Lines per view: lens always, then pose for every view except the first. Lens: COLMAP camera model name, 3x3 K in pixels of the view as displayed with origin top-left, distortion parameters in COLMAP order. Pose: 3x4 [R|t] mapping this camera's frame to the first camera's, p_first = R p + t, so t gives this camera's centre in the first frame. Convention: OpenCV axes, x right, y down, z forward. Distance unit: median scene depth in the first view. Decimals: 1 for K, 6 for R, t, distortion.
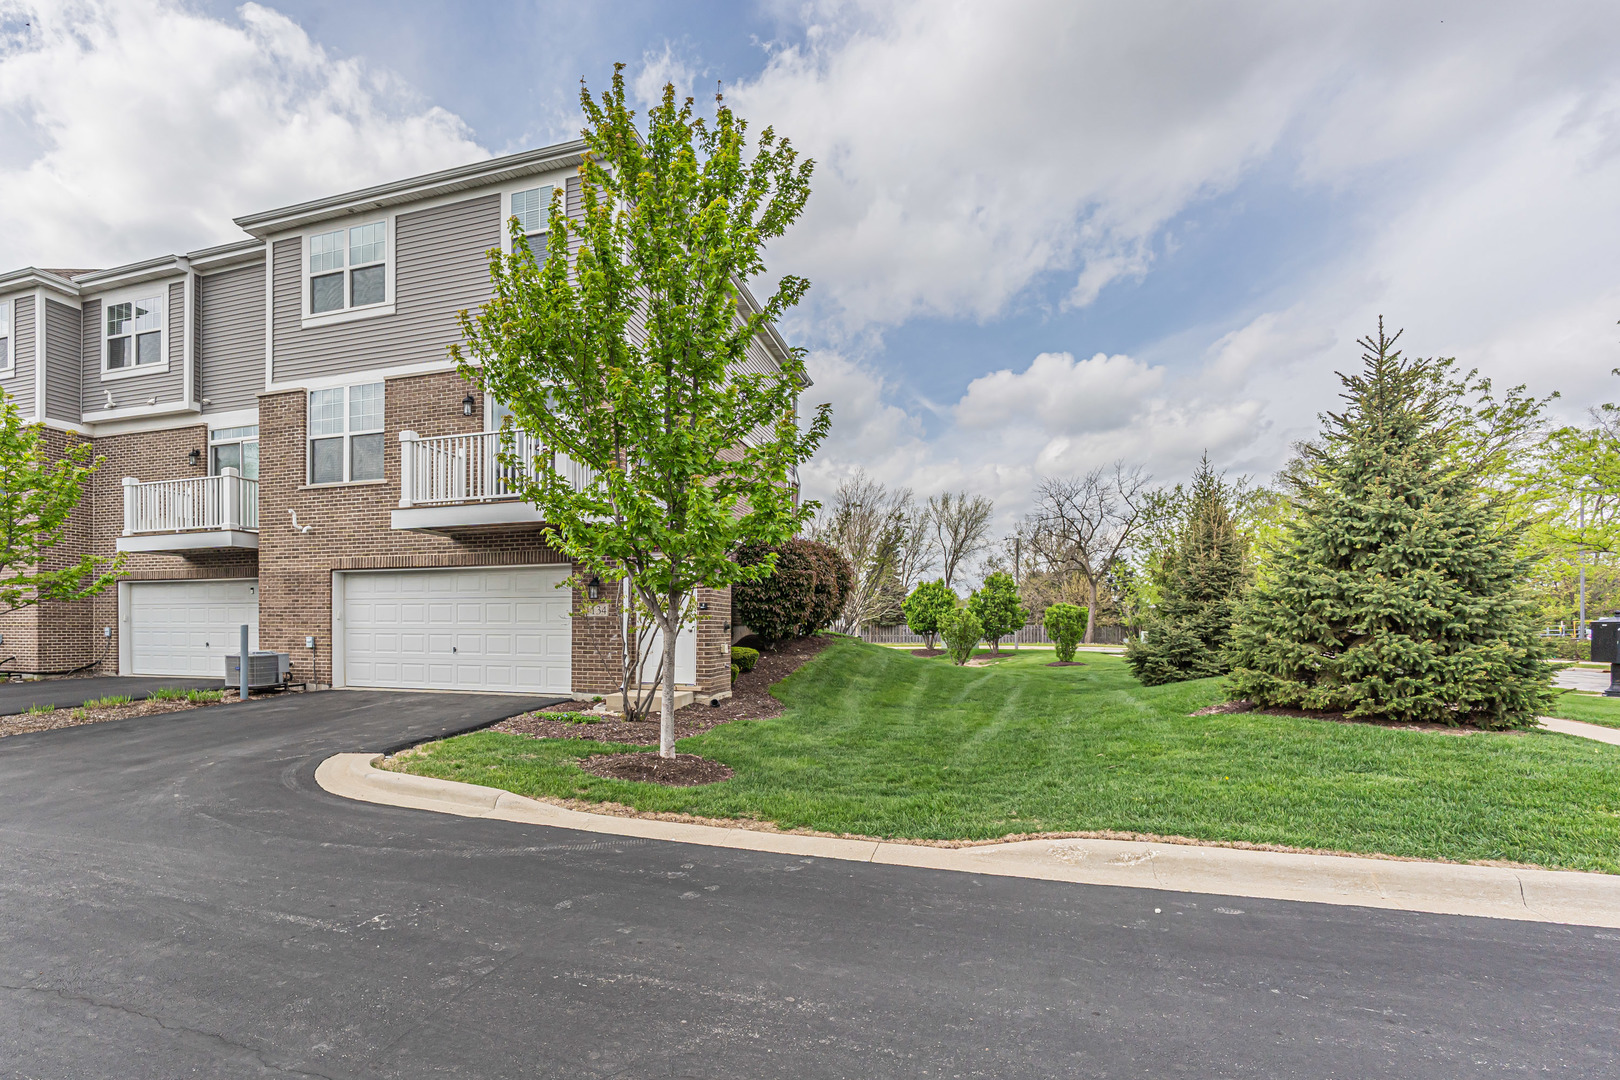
lens RADIAL K [[718.3, 0, 818.0], [0, 718.3, 547.7], [0, 0, 1]] dist [-0.004488, -0.000320]
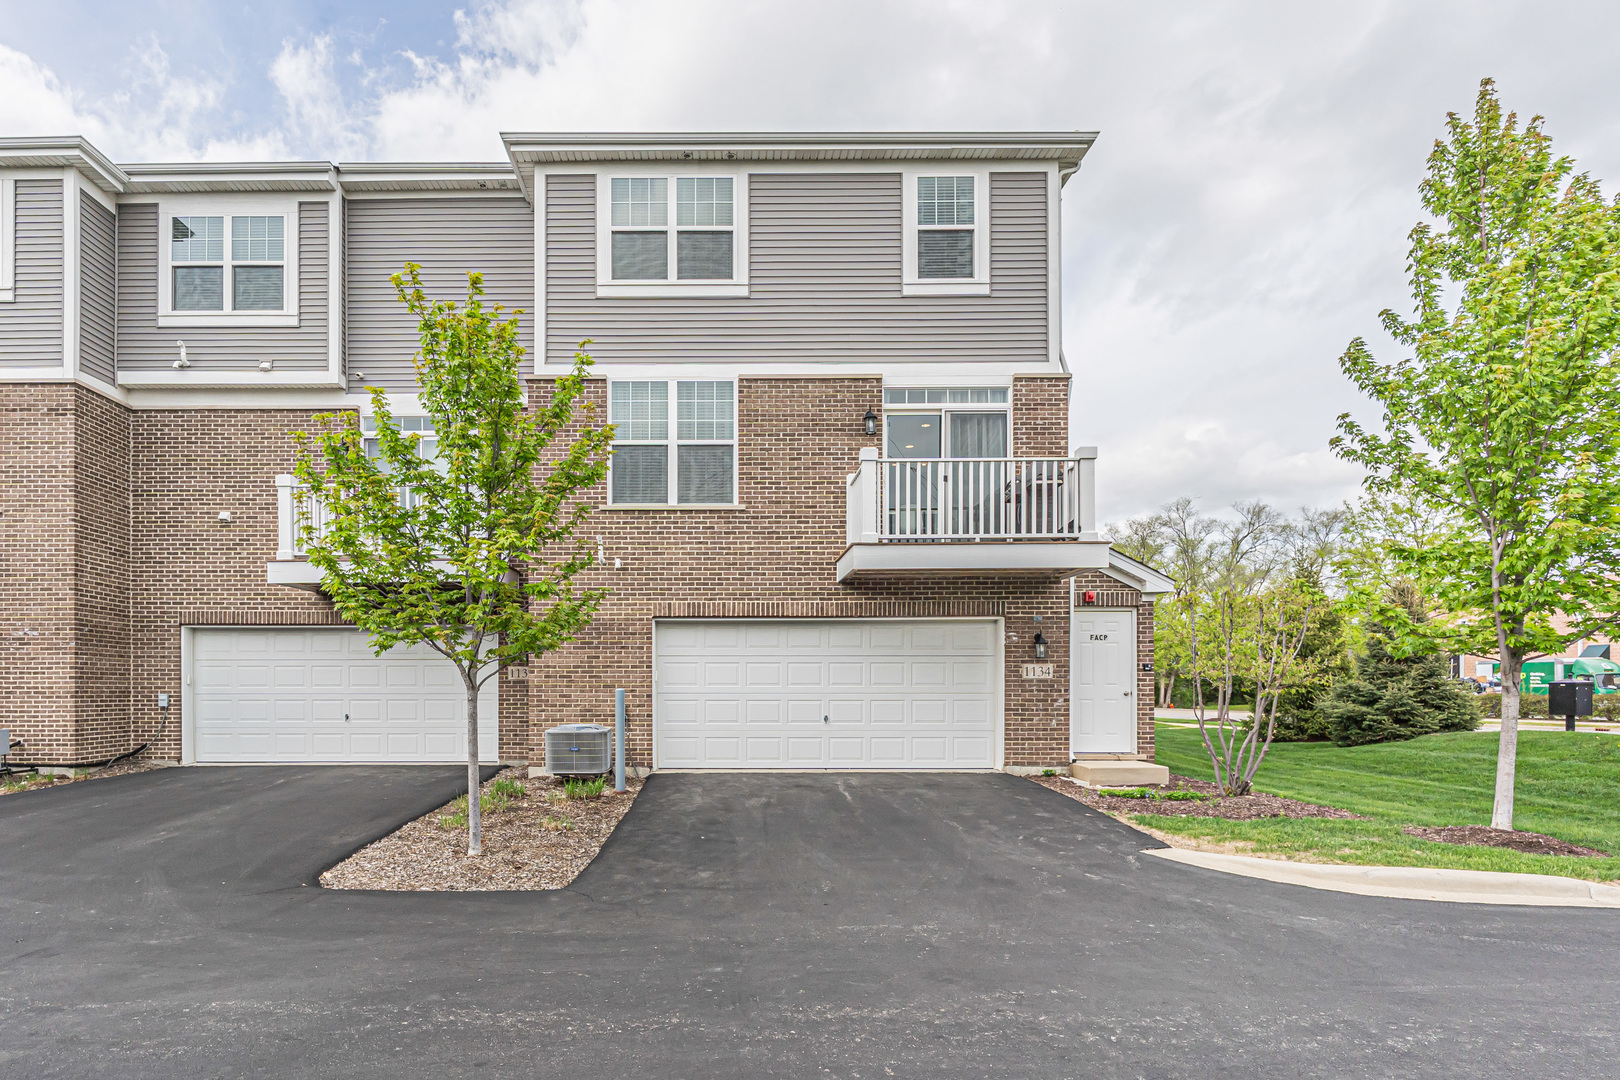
lens RADIAL K [[752.1, 0, 810.3], [0, 752.1, 603.2], [0, 0, 1]] dist [-0.001634, -0.000967]
pose [[0.956591, 0.029171, 0.289970, -0.727097], [-0.029292, 0.999563, -0.003924, 0.013460], [-0.289958, -0.004741, 0.957028, 0.174974]]
